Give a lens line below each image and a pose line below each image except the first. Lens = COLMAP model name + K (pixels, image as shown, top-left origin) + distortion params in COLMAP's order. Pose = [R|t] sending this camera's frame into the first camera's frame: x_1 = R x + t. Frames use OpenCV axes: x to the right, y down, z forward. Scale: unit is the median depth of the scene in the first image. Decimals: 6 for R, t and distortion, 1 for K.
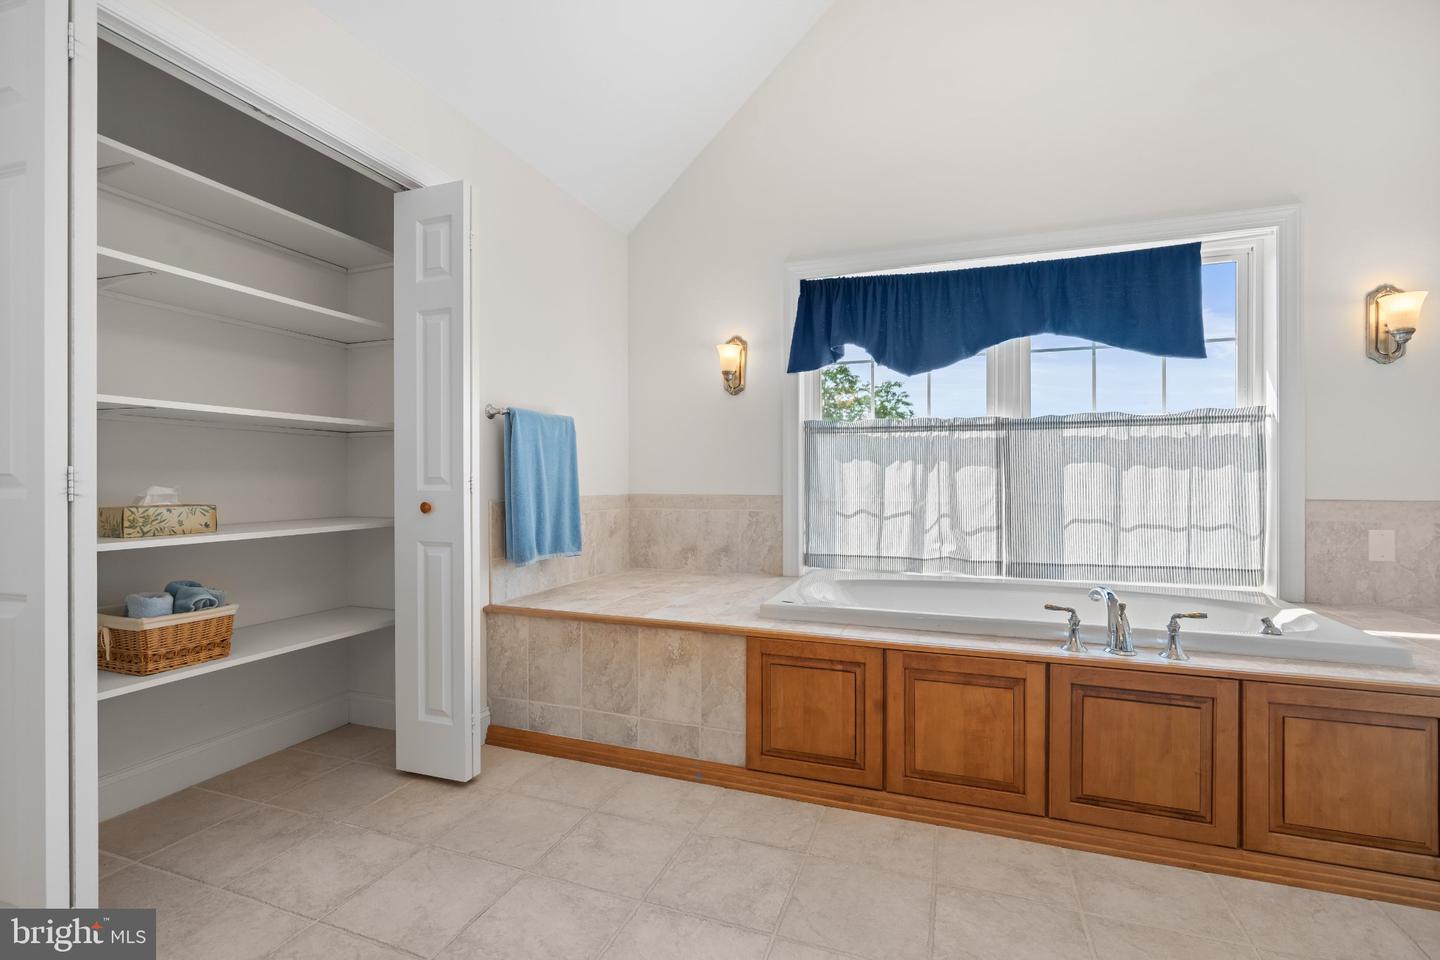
lens RADIAL K [[648.5, 0, 720.0], [0, 648.5, 480.0], [0, 0, 1]] dist [-0.011233, 0.006446]
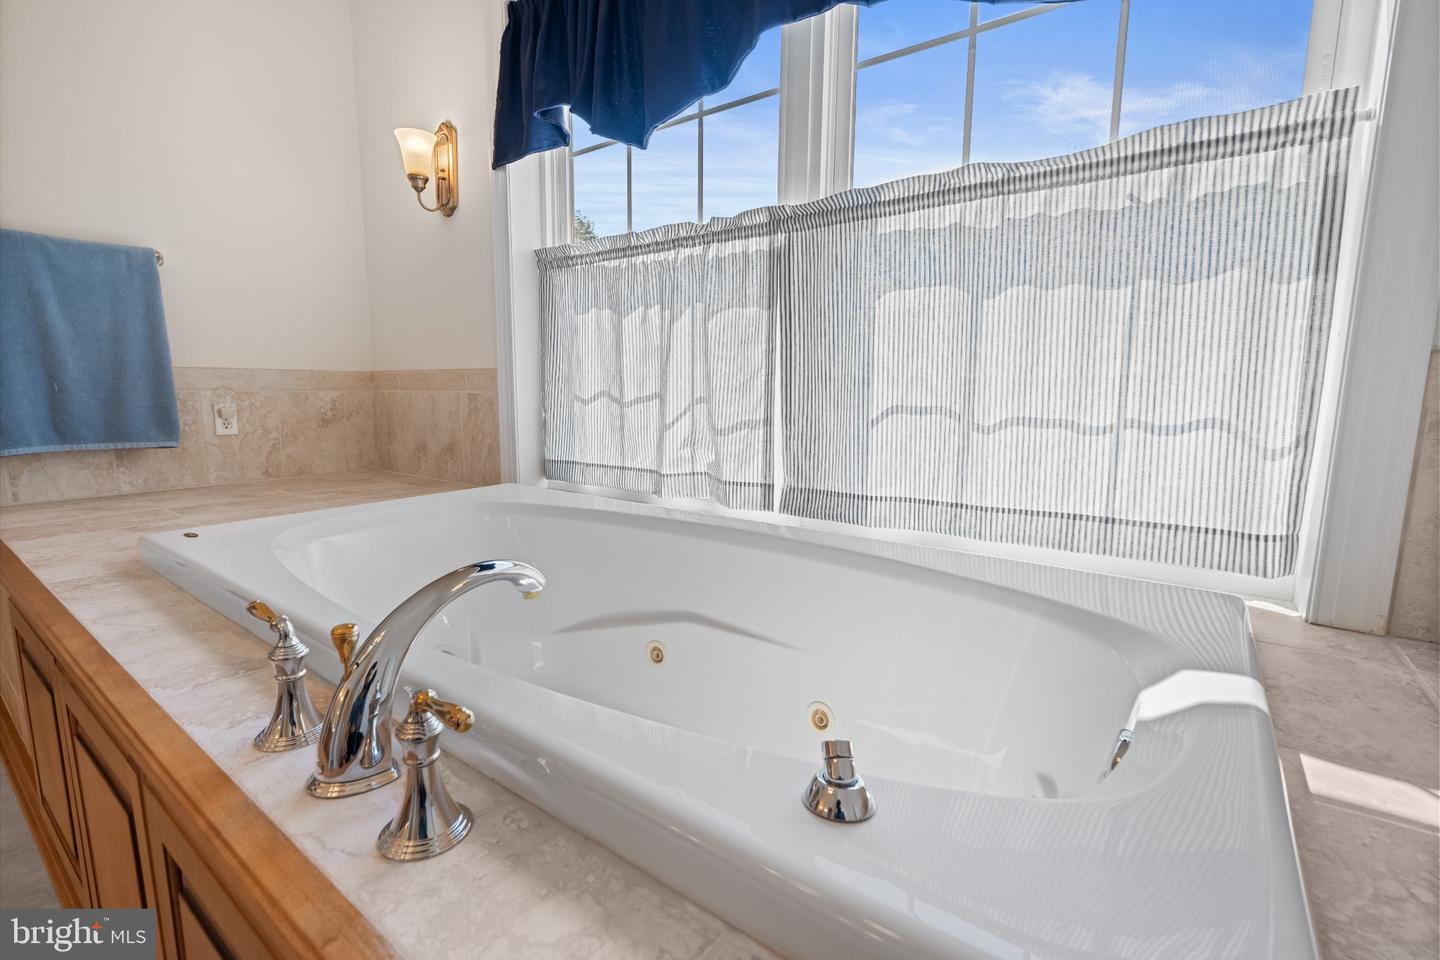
lens RADIAL K [[648.5, 0, 720.0], [0, 648.5, 480.0], [0, 0, 1]] dist [-0.011233, 0.006446]
pose [[0.959464, 0.047027, -0.277879, 0.585259], [-0.008763, 0.990482, 0.137366, 0.051188], [0.281694, -0.129362, 0.950744, 0.506547]]
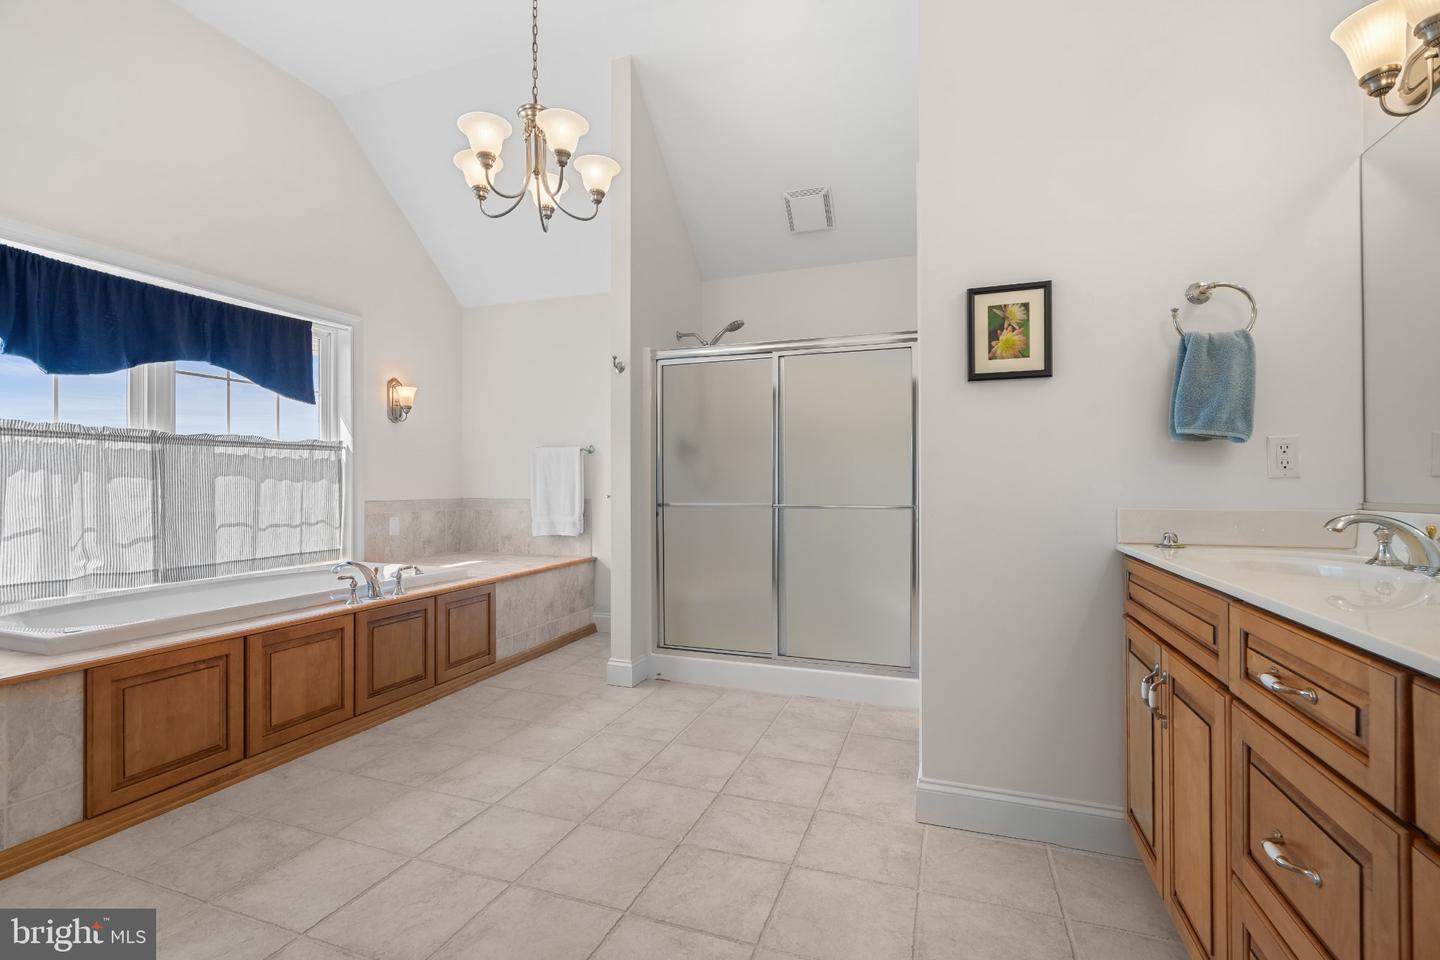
lens RADIAL K [[648.5, 0, 720.0], [0, 648.5, 480.0], [0, 0, 1]] dist [-0.011233, 0.006446]
pose [[0.000856, 0.007571, 0.999971, -0.649729], [0.006000, 0.999953, -0.007576, -0.005093], [-0.999982, 0.006006, 0.000810, 0.100161]]
